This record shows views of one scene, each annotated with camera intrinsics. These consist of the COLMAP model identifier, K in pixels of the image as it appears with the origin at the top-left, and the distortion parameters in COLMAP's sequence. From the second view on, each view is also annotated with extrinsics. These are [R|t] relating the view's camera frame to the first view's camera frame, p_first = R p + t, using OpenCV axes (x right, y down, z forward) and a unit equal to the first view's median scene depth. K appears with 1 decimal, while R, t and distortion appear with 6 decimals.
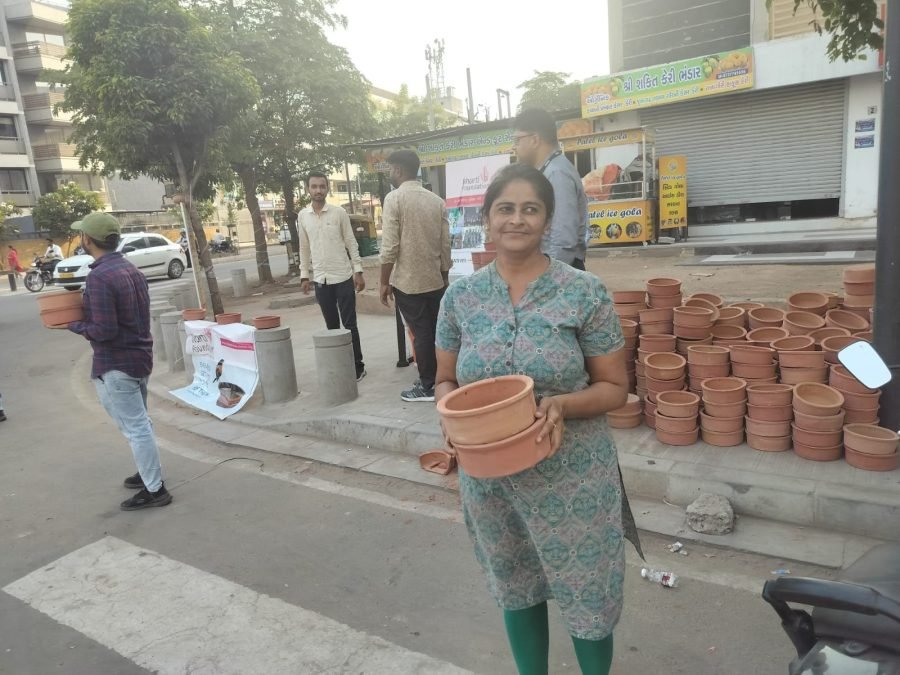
lens RADIAL K [[626.7, 0, 452.4], [0, 626.7, 335.9], [0, 0, 1]] dist [0.046624, -0.059763]
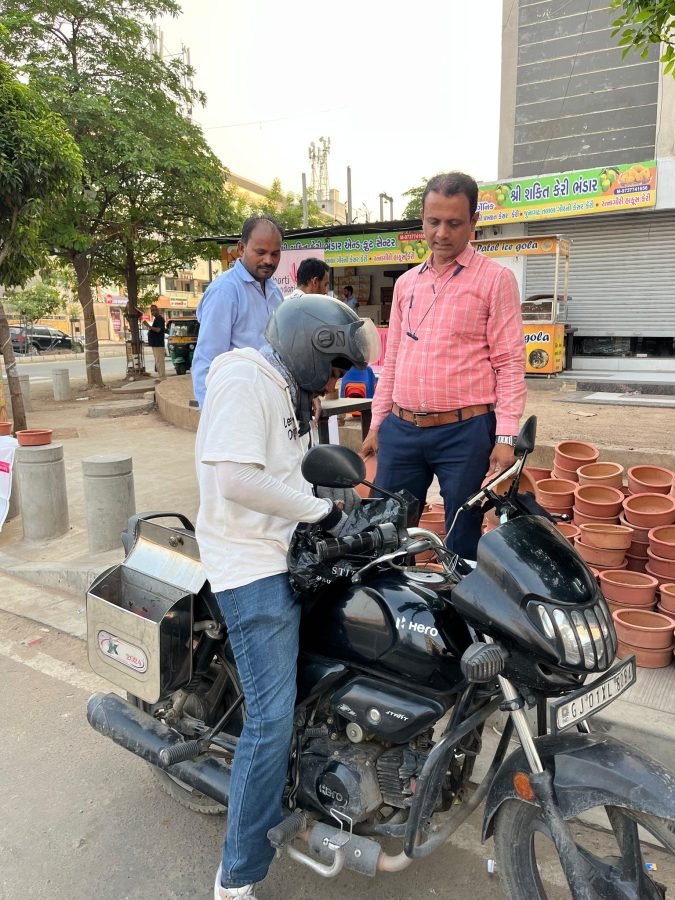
lens RADIAL K [[678.2, 0, 337.5], [0, 678.2, 450.0], [0, 0, 1]] dist [0.055267, -0.068900]
pose [[0.997269, 0.068189, 0.028366, 0.055333], [-0.067836, 0.997609, -0.013247, -0.017982], [-0.029202, 0.011287, 0.999510, 0.108486]]
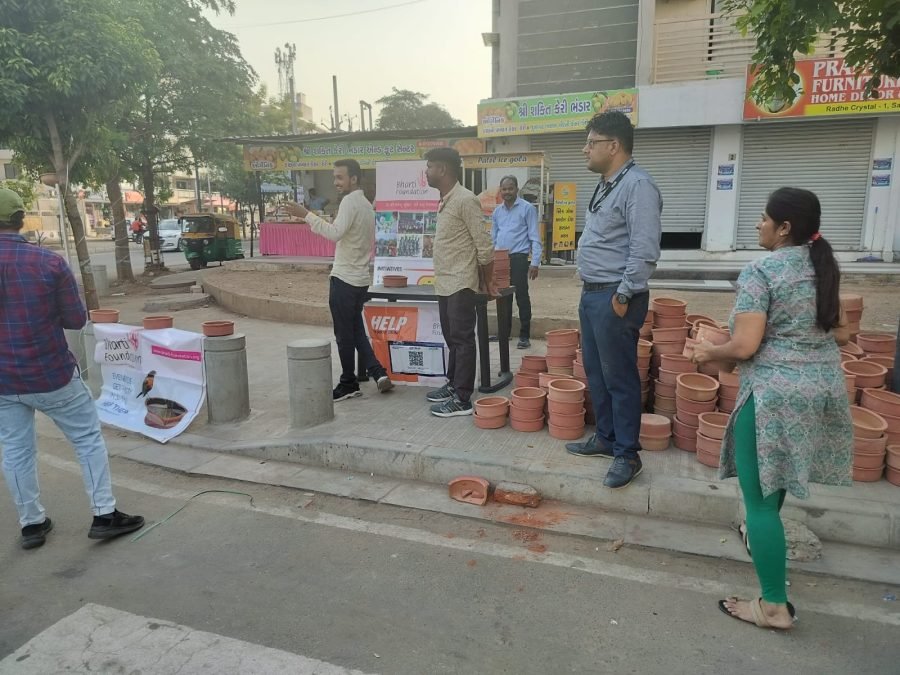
lens RADIAL K [[620.1, 0, 450.0], [0, 620.1, 337.5], [0, 0, 1]] dist [0.032100, -0.029814]
pose [[0.970104, 0.028940, 0.240959, -0.165681], [-0.025057, 0.999502, -0.019164, -0.000972], [-0.241394, 0.012554, 0.970346, 0.082625]]
